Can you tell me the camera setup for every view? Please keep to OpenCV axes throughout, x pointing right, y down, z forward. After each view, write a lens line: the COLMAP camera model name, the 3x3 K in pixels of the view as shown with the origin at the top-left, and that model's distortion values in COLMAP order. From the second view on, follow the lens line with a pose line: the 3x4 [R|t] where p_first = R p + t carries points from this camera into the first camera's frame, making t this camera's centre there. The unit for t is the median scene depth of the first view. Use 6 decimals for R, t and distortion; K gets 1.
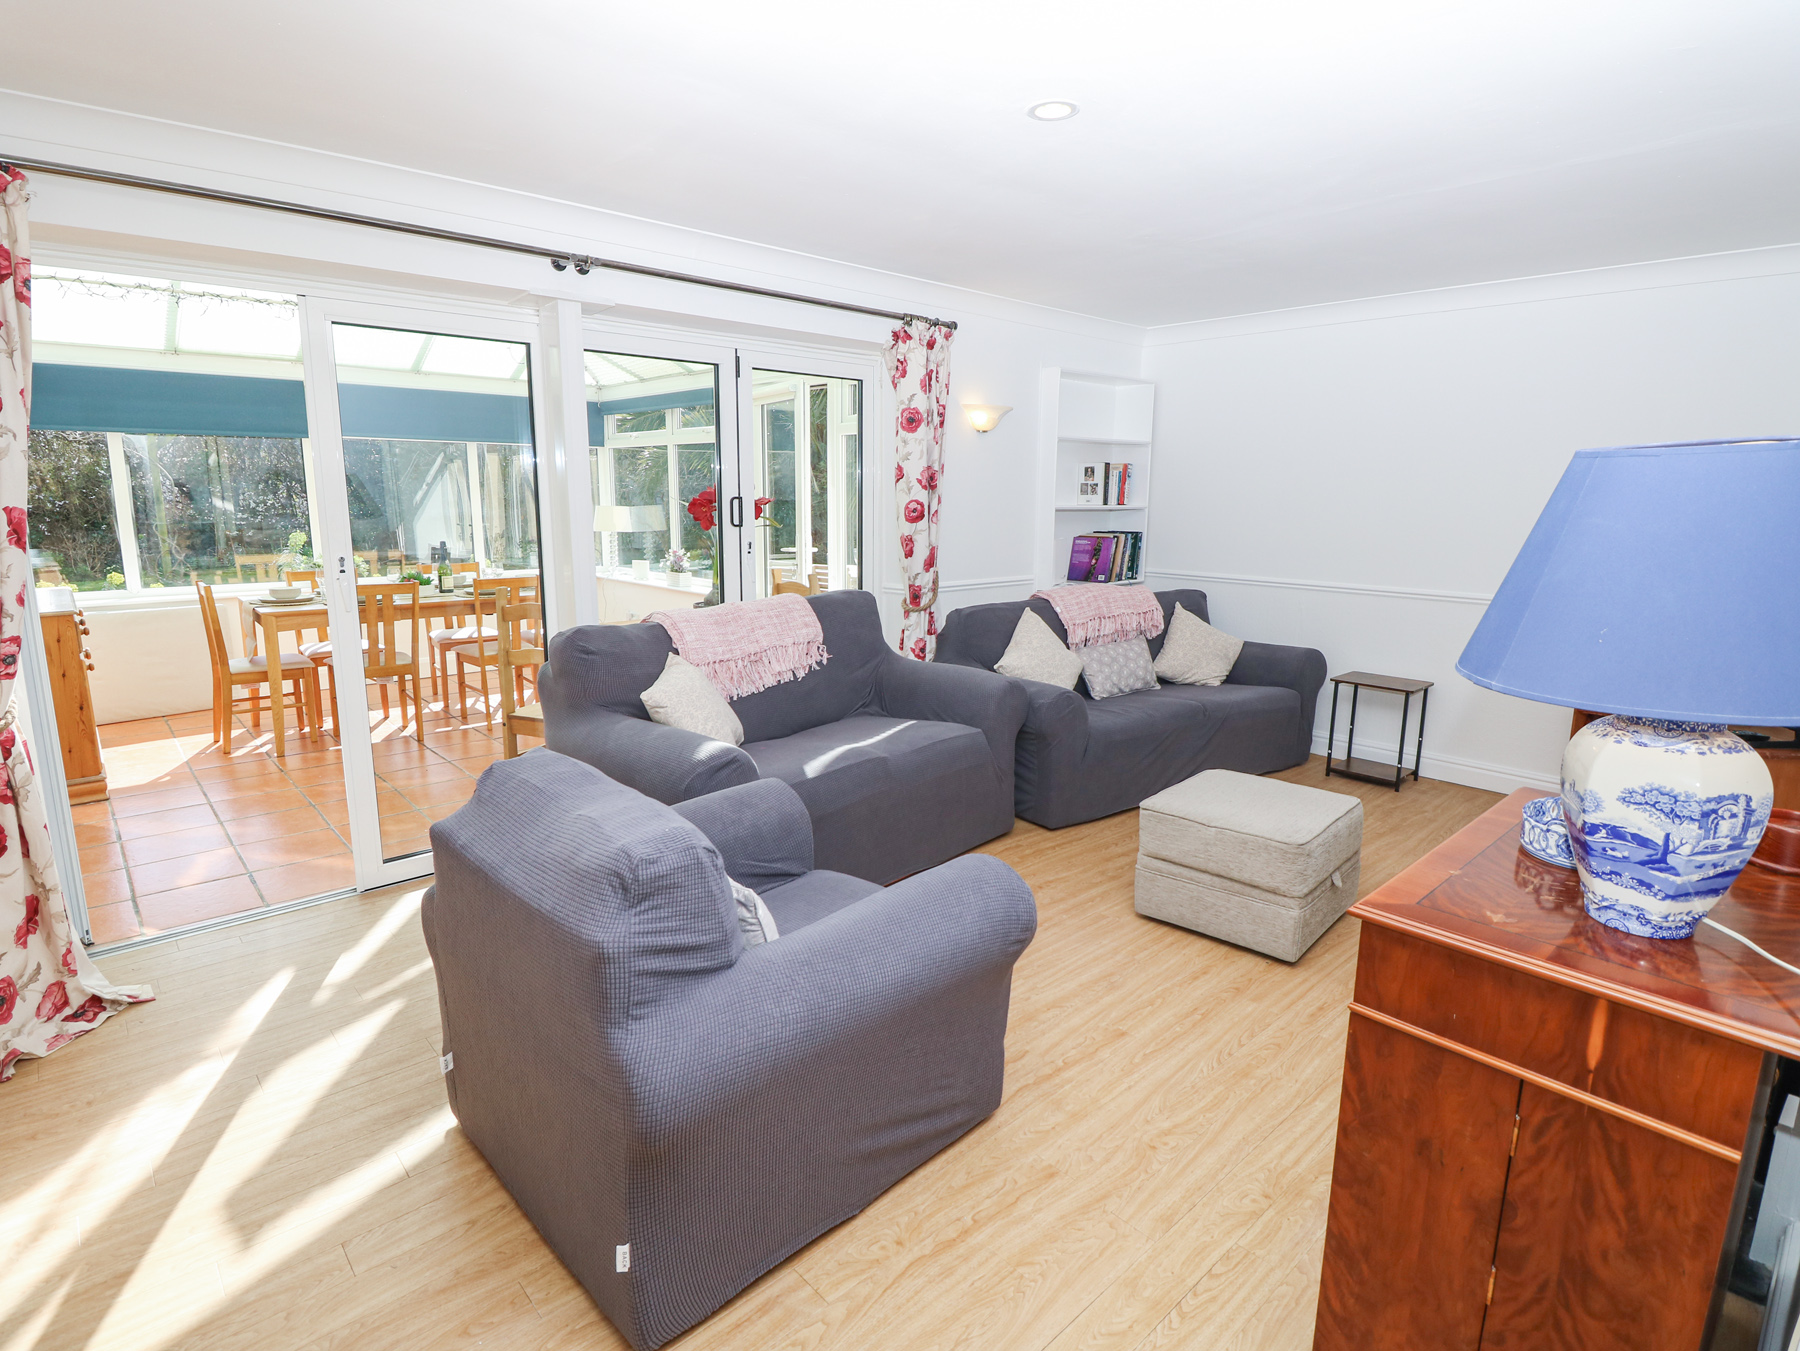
lens RADIAL K [[935.2, 0, 896.9], [0, 935.2, 663.7], [0, 0, 1]] dist [0.007269, -0.018181]
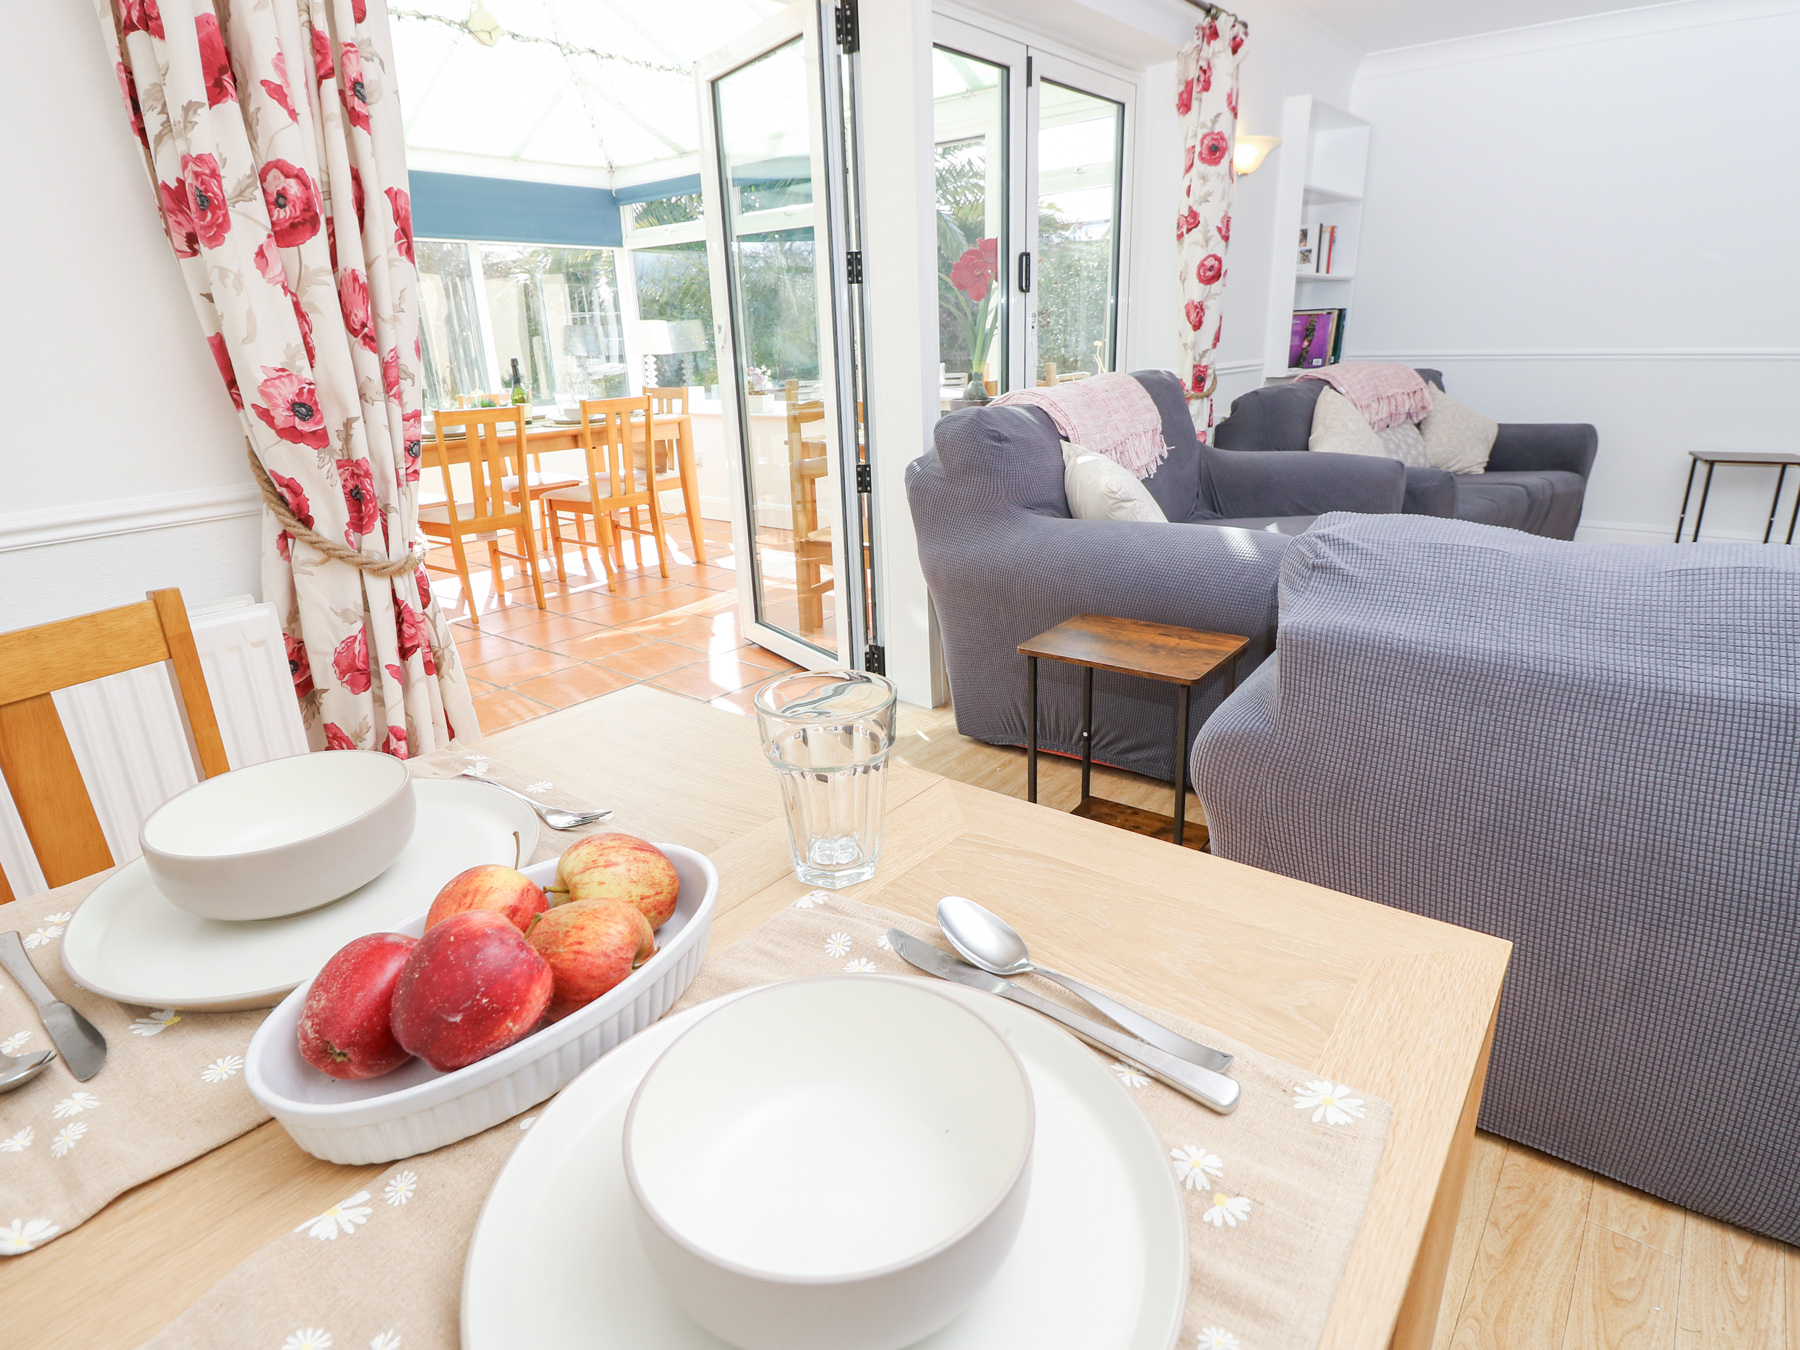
lens RADIAL K [[977.6, 0, 900.0], [0, 977.6, 675.0], [0, 0, 1]] dist [0.001048, -0.023875]
pose [[0.988390, -0.088494, 0.123507, -0.339546], [0.068956, 0.985605, 0.154363, 0.031393], [-0.135389, -0.144054, 0.980264, 0.132752]]
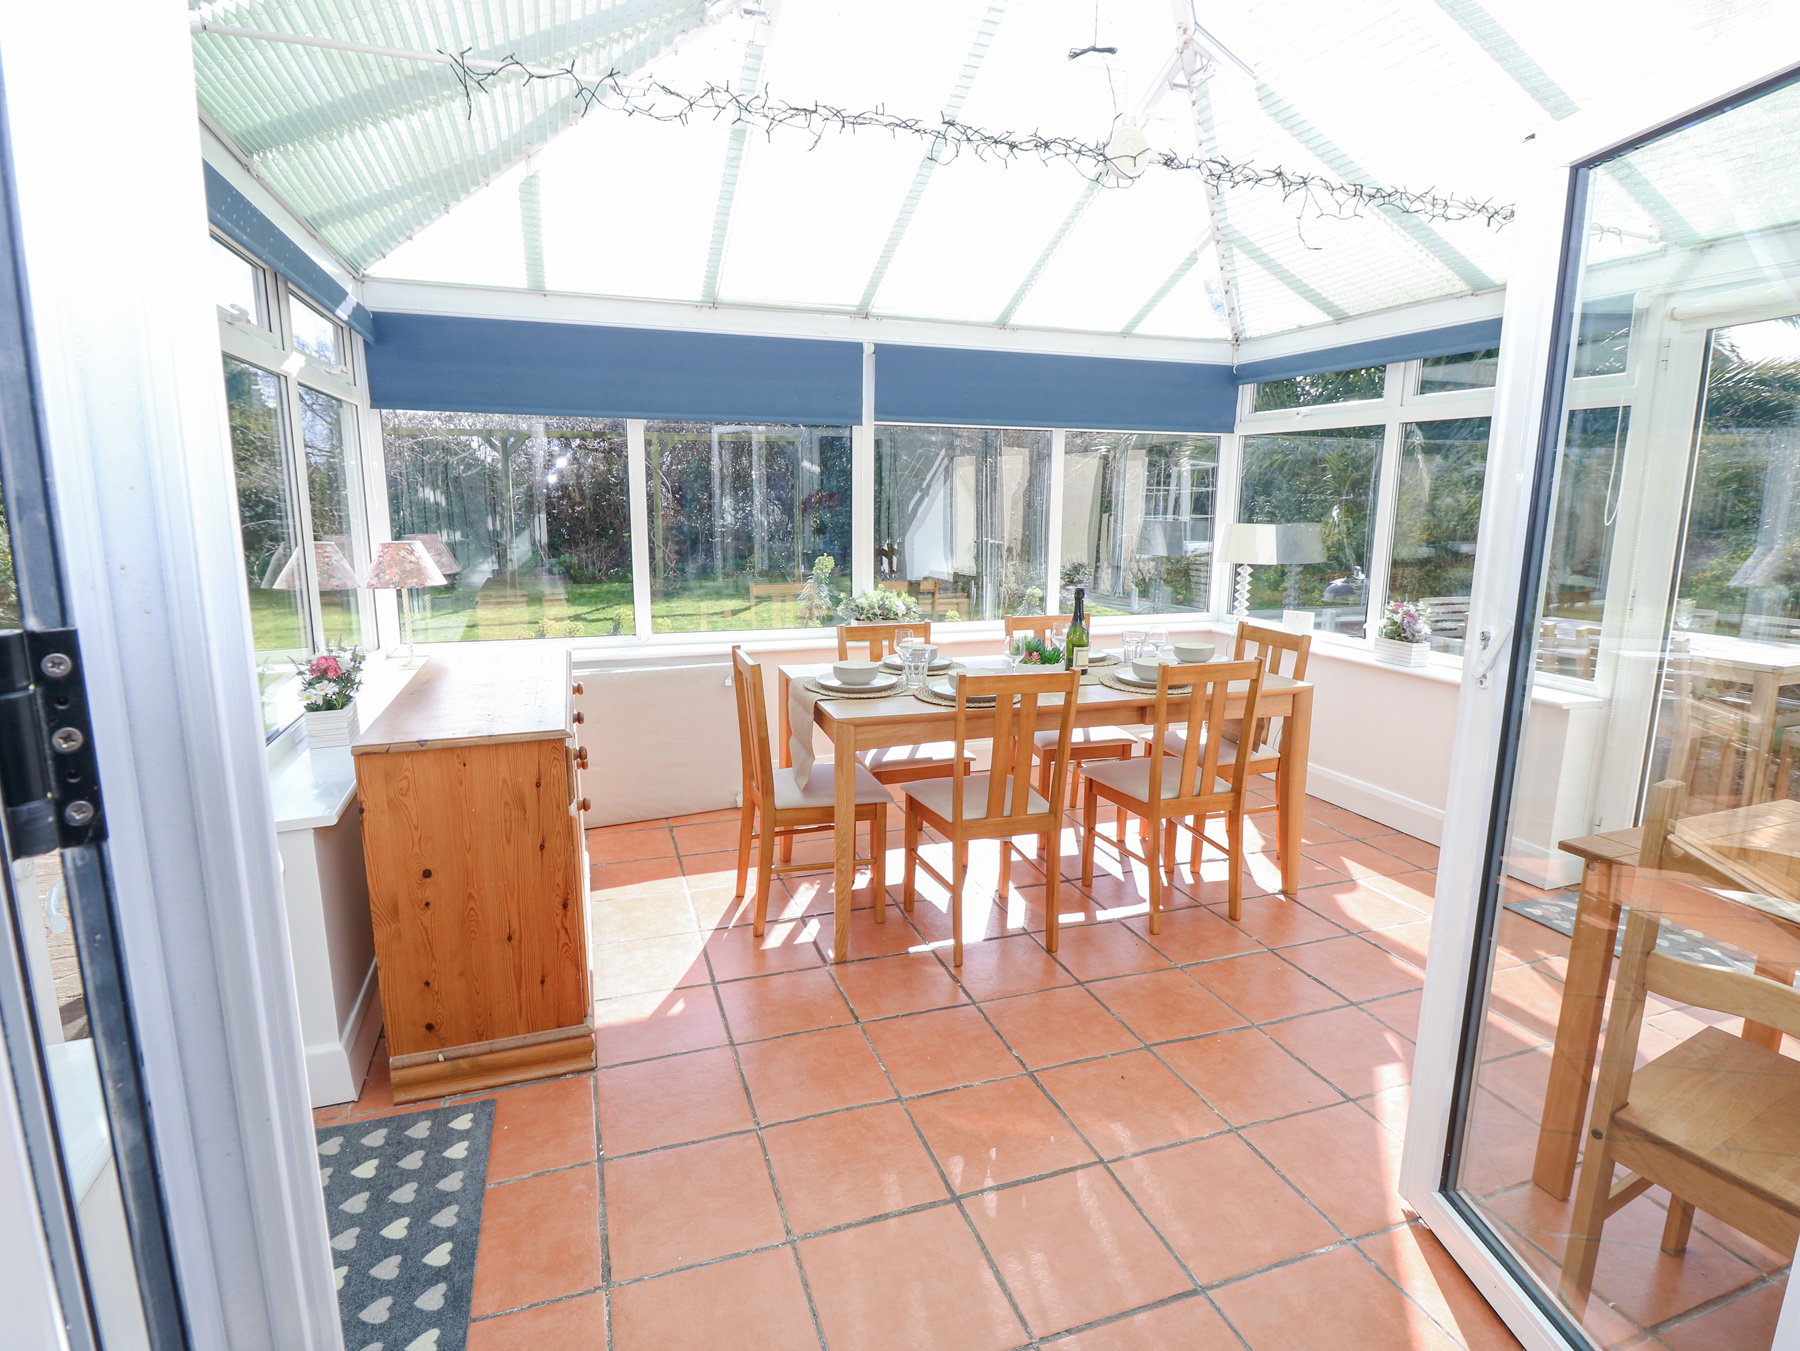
lens RADIAL K [[935.2, 0, 896.9], [0, 935.2, 663.7], [0, 0, 1]] dist [0.007269, -0.018181]
pose [[0.919170, 0.067397, -0.388051, -0.422138], [-0.070027, 0.997518, 0.007378, -0.092892], [0.387585, 0.020392, 0.921608, 0.484090]]
